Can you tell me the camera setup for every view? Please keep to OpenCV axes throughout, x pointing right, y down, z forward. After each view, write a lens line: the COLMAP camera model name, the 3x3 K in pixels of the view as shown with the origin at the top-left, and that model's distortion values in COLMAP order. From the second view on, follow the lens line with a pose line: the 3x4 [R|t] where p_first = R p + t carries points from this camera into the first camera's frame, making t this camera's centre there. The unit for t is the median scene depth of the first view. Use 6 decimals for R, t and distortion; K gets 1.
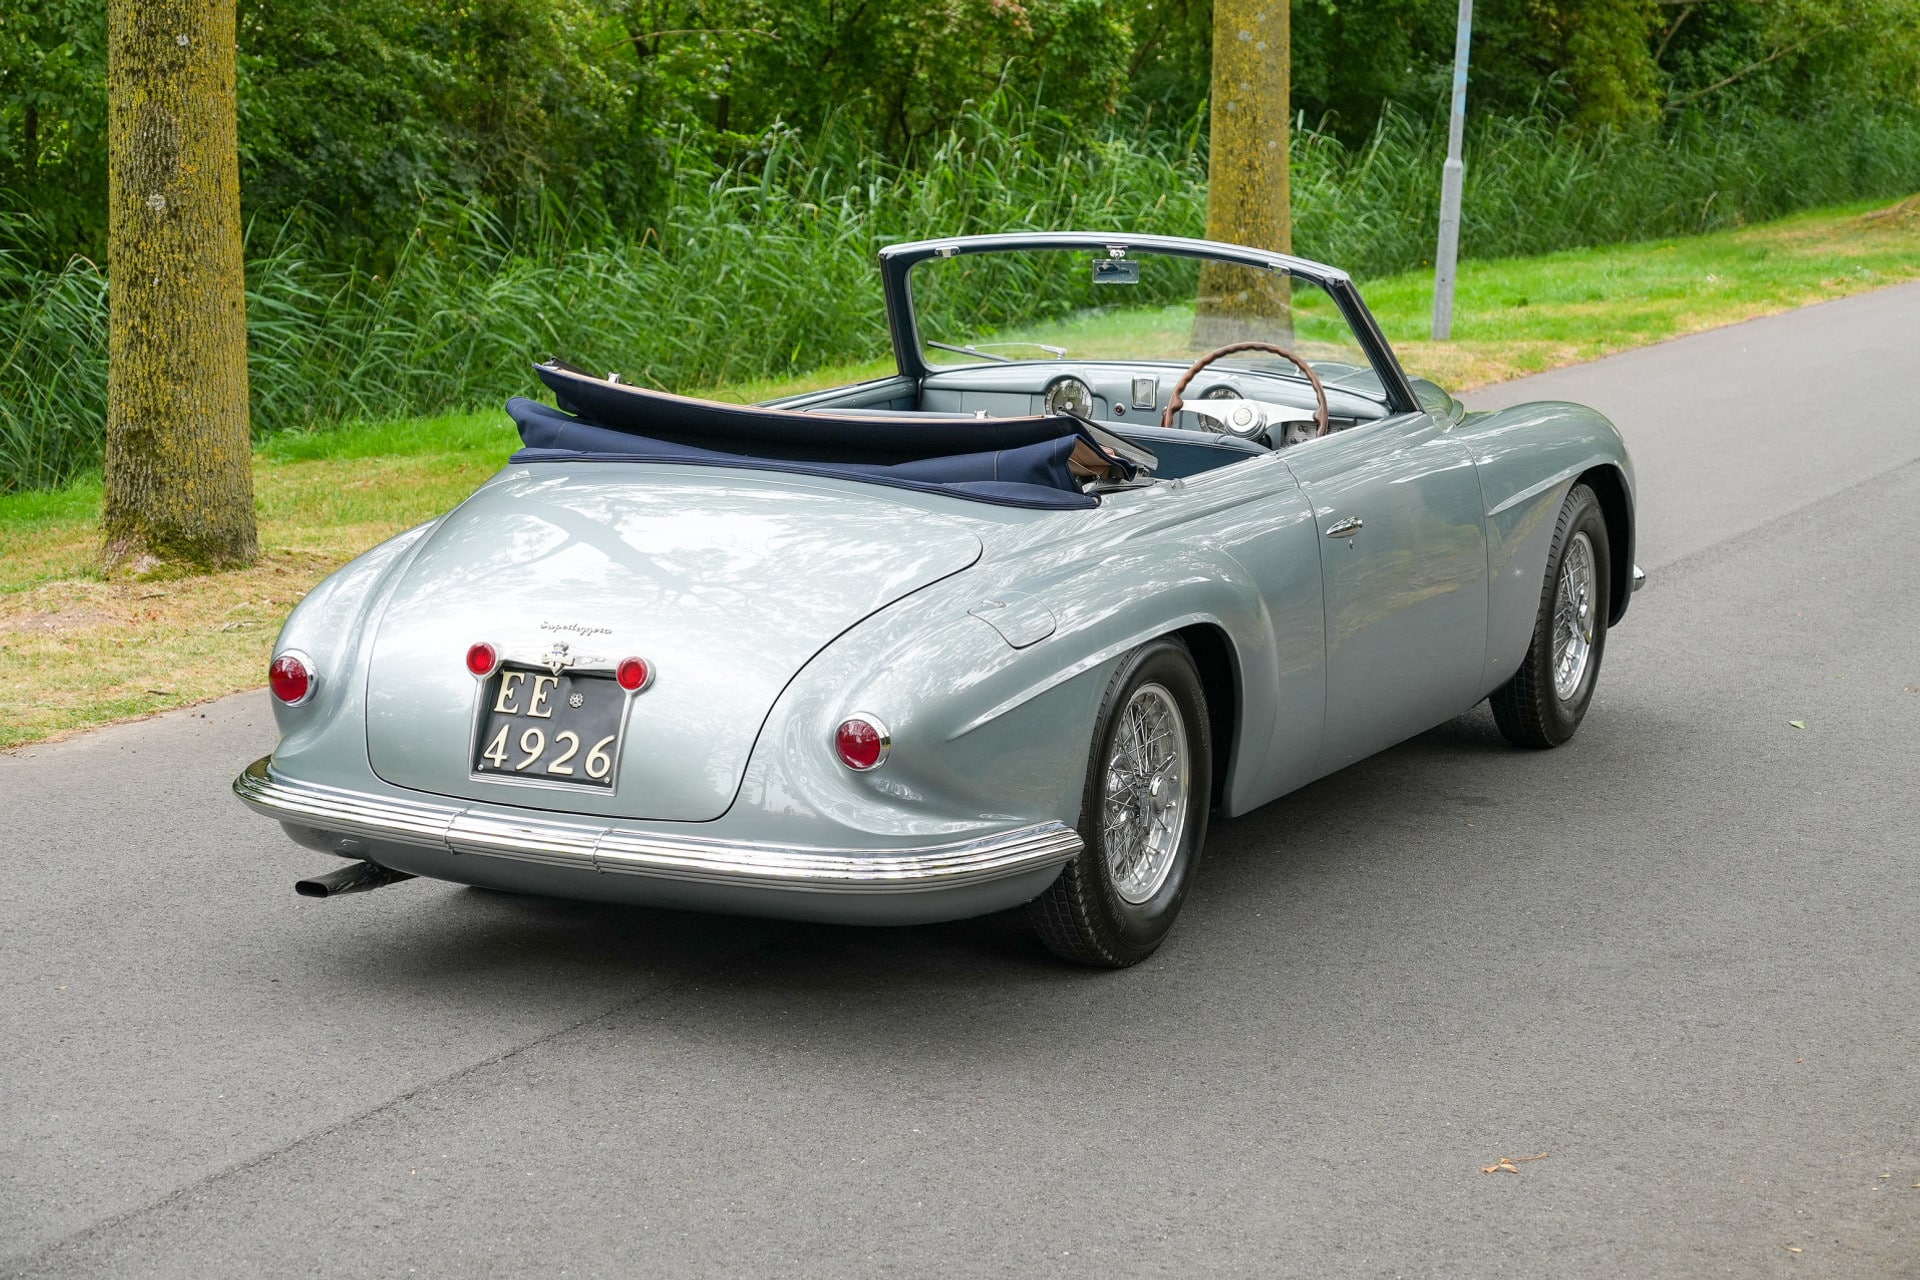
lens RADIAL K [[4021.5, 0, 954.6], [0, 4021.5, 619.5], [0, 0, 1]] dist [-0.015855, -0.038383]
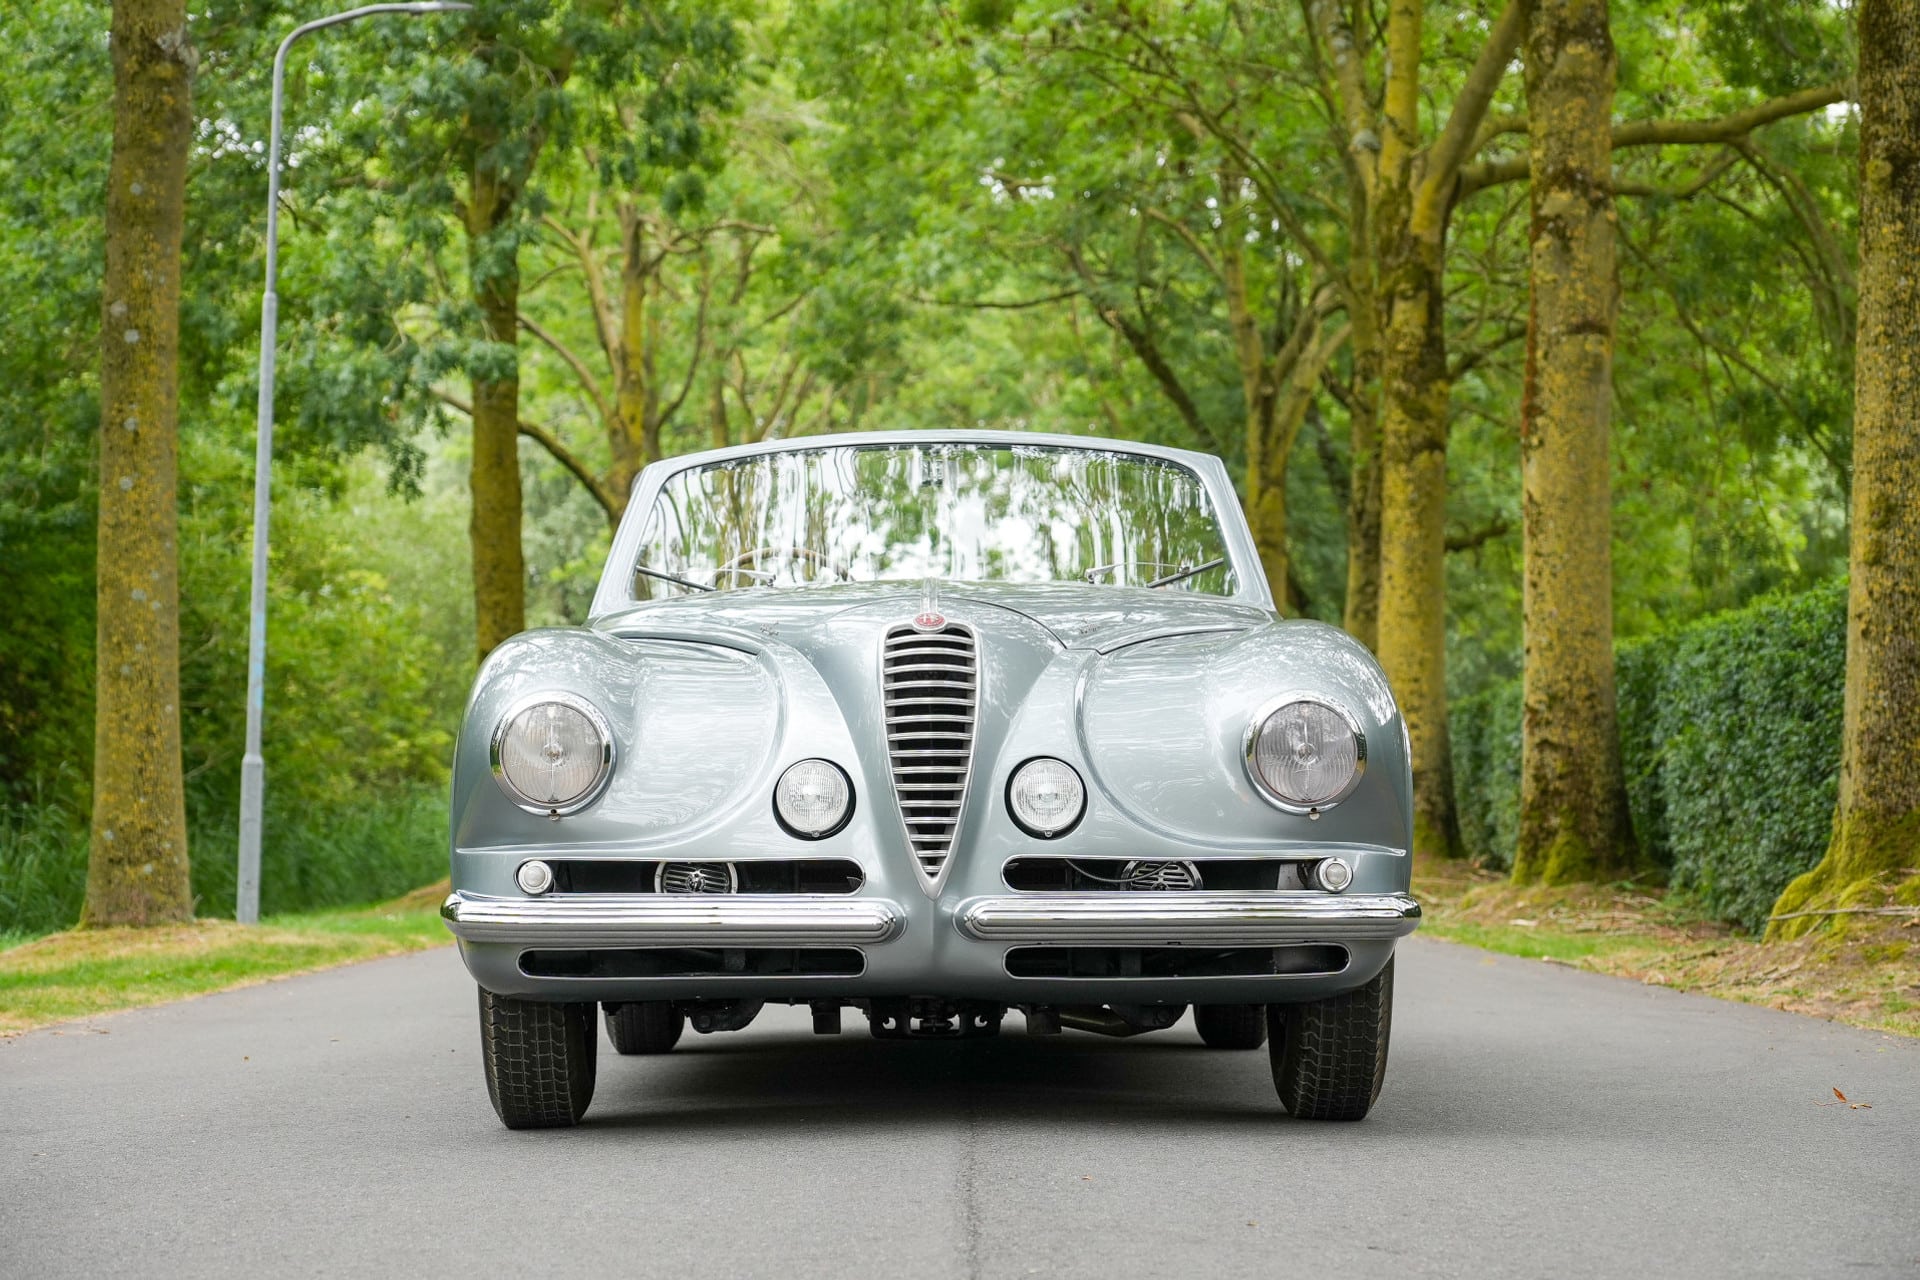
lens RADIAL K [[4499.9, 0, 963.8], [0, 4499.9, 603.4], [0, 0, 1]] dist [0.006539, 0.083699]
pose [[0.904183, -0.005172, 0.427114, -0.341844], [0.090104, 0.979736, -0.178884, 0.106816], [-0.417533, 0.200228, 0.886326, -0.035291]]
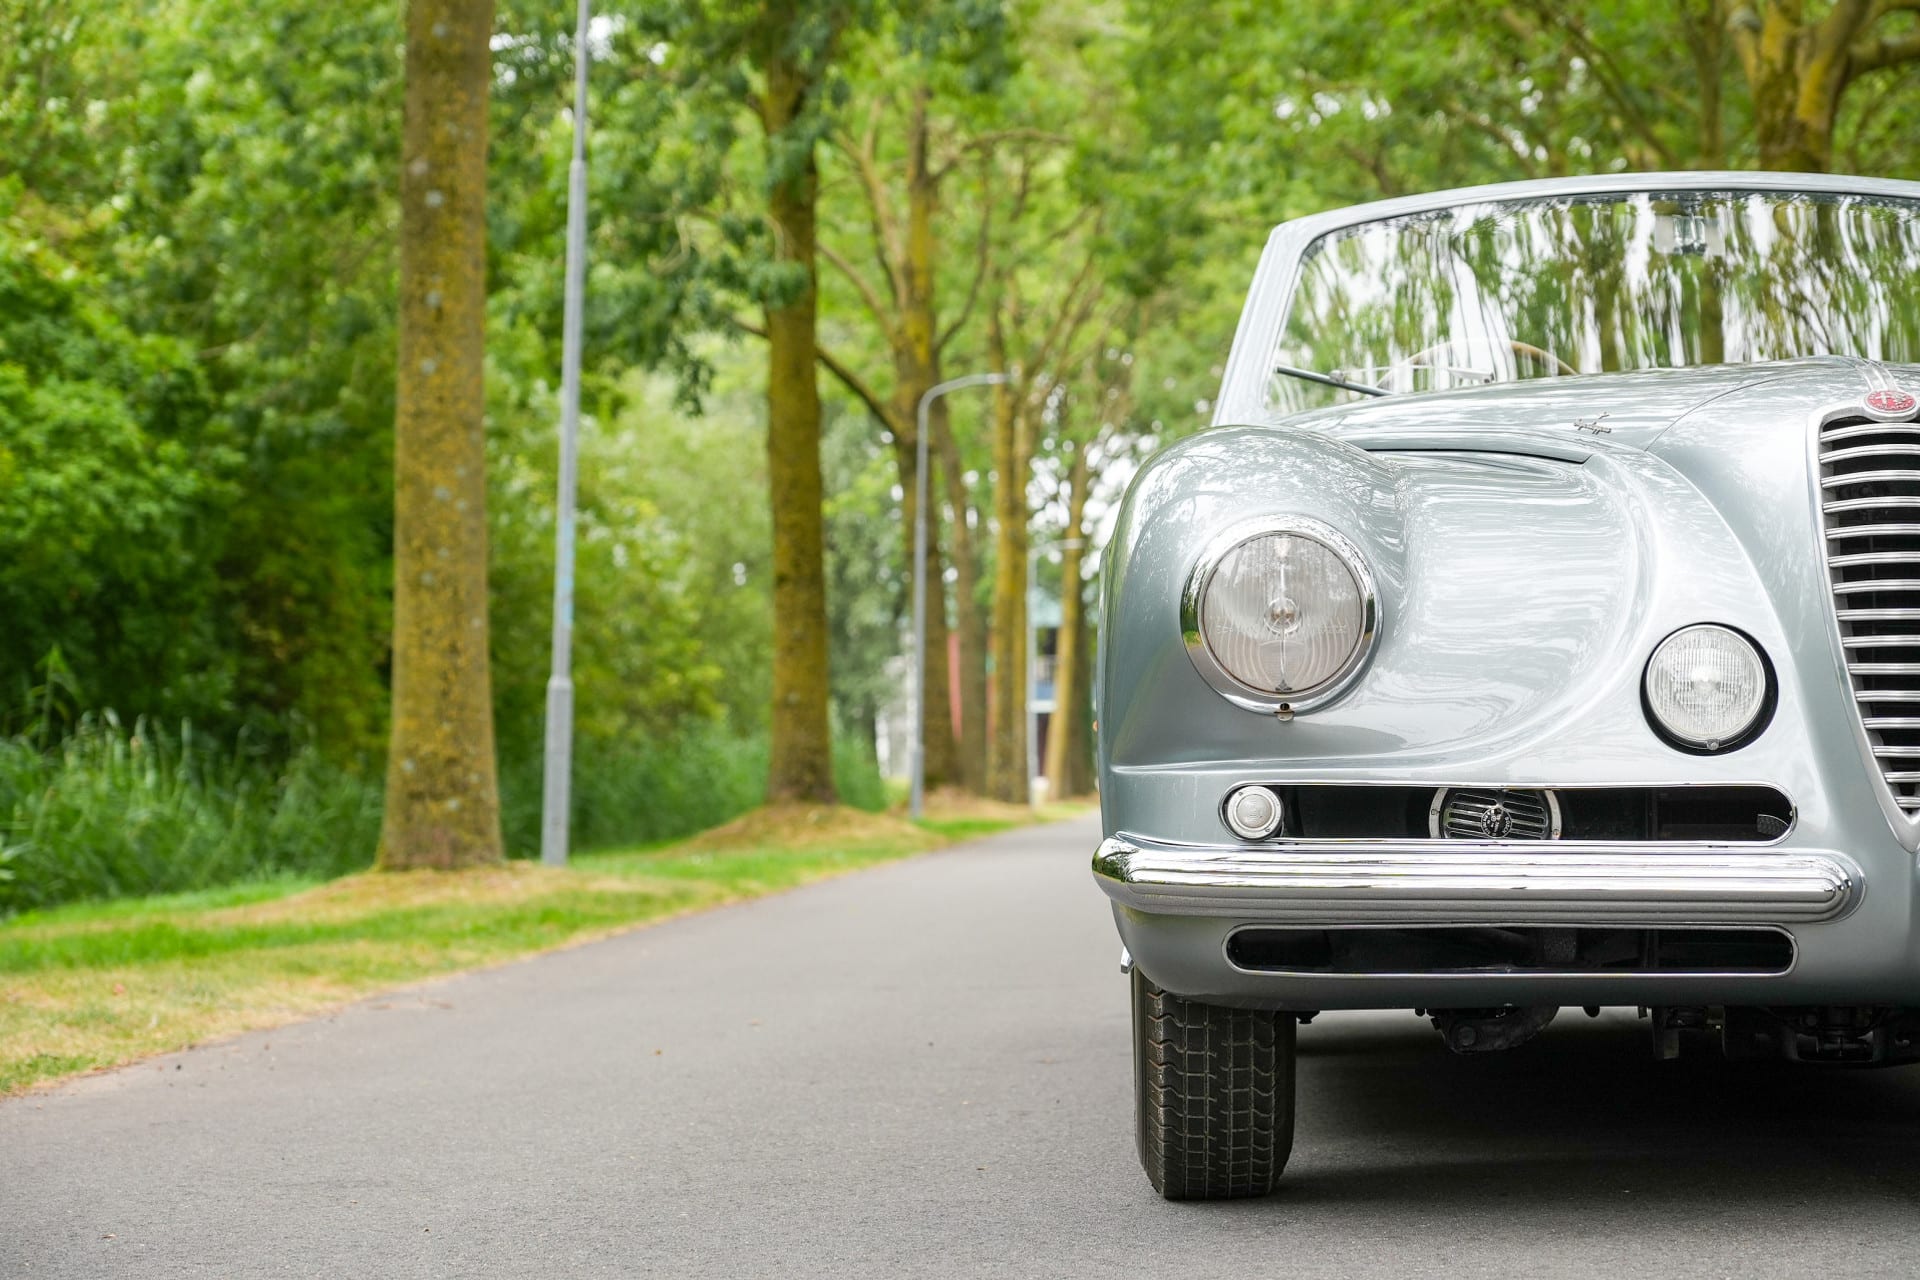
lens RADIAL K [[4517.6, 0, 989.7], [0, 4517.6, 641.0], [0, 0, 1]] dist [-0.000297, 0.264972]
pose [[0.923902, -0.011015, 0.382470, -0.302472], [0.078838, 0.983618, -0.162114, 0.076207], [-0.374419, 0.179930, 0.909635, 0.185102]]
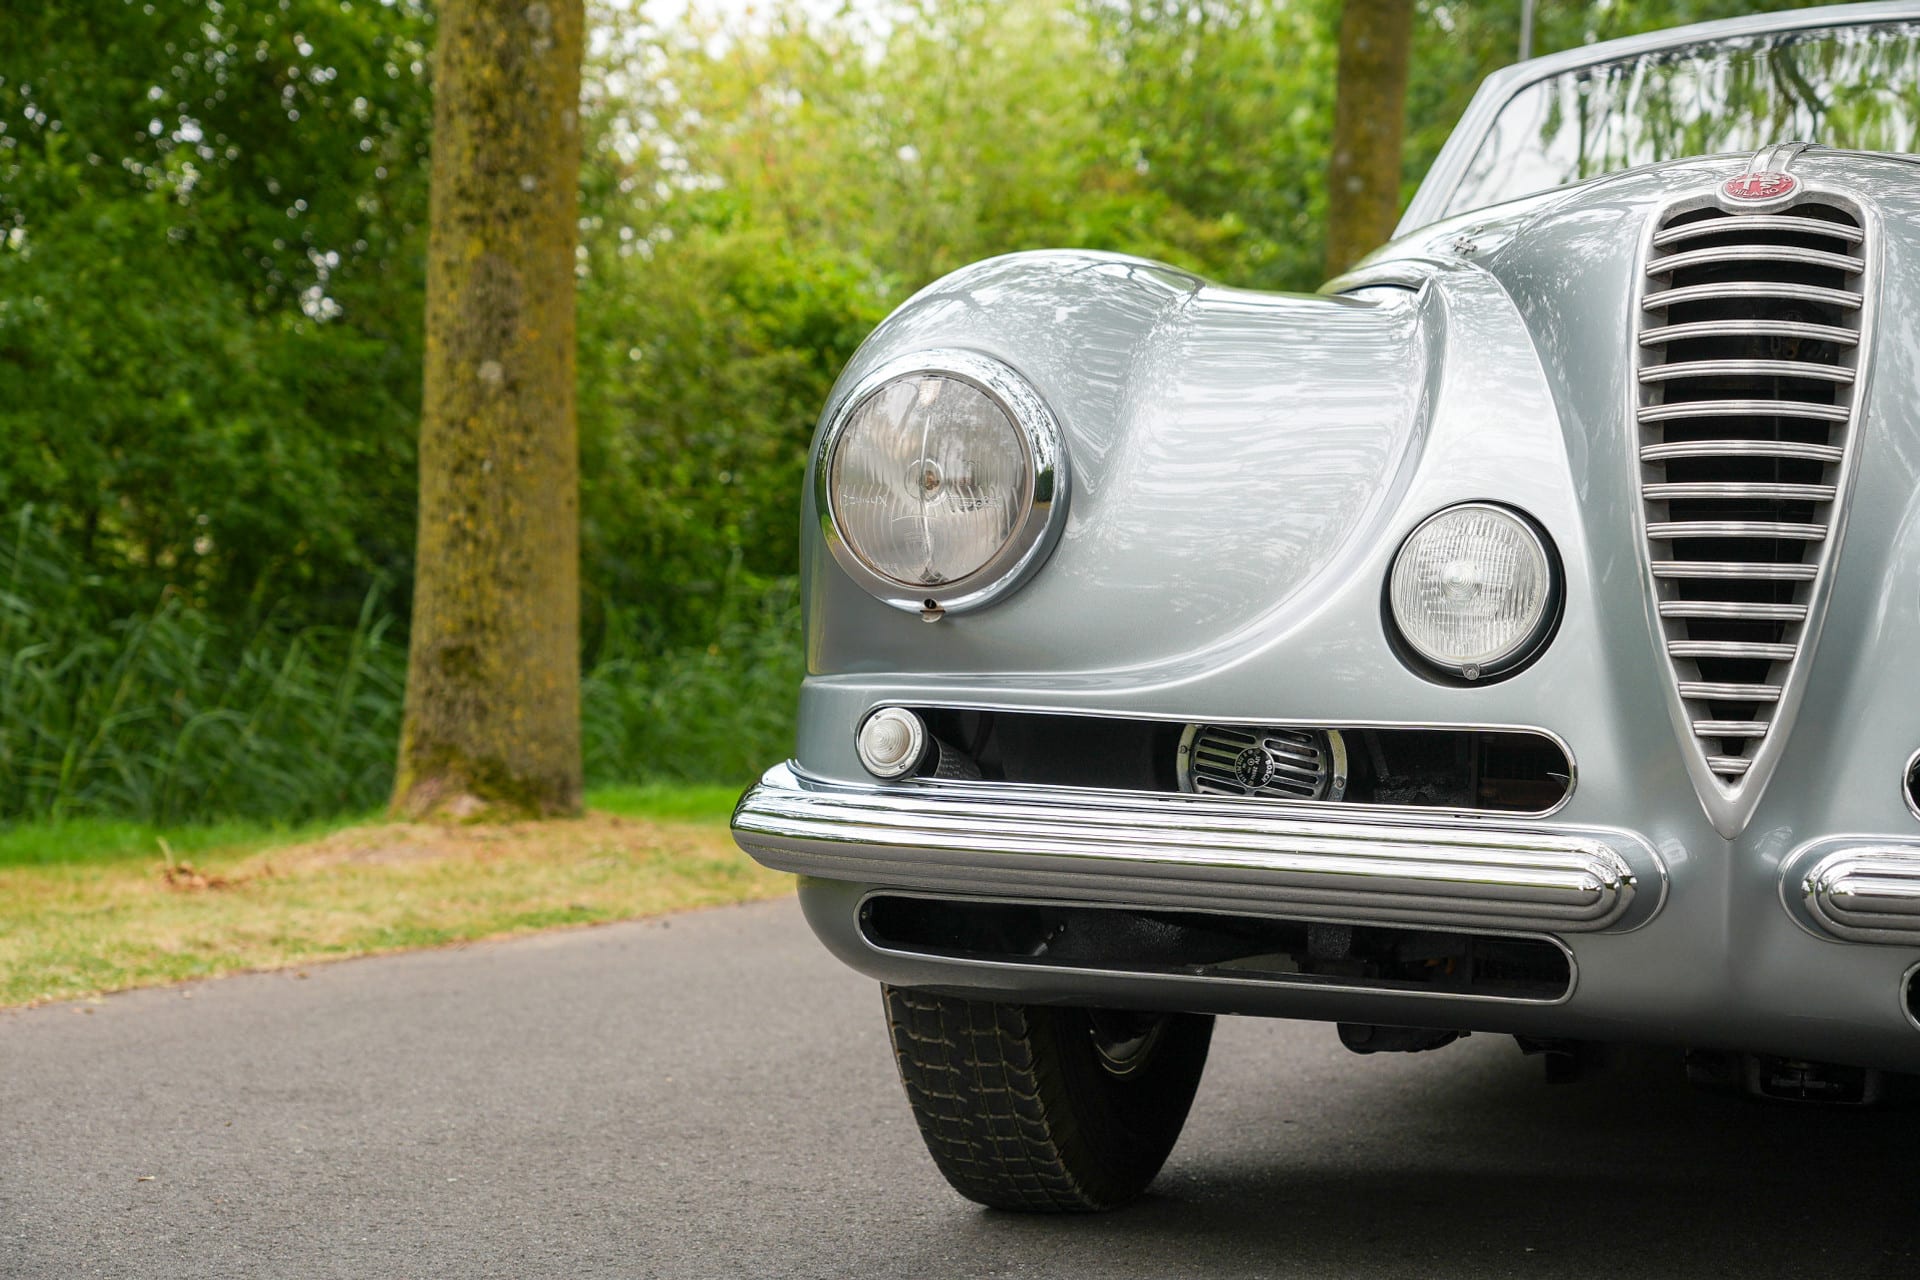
lens RADIAL K [[3376.4, 0, 960.0], [0, 3376.4, 640.0], [0, 0, 1]] dist [-0.031554, -0.035829]
pose [[0.996831, 0.007887, 0.079155, -0.155281], [0.004215, 0.988438, -0.151568, 0.057395], [-0.079435, 0.151421, 0.985272, 0.307401]]
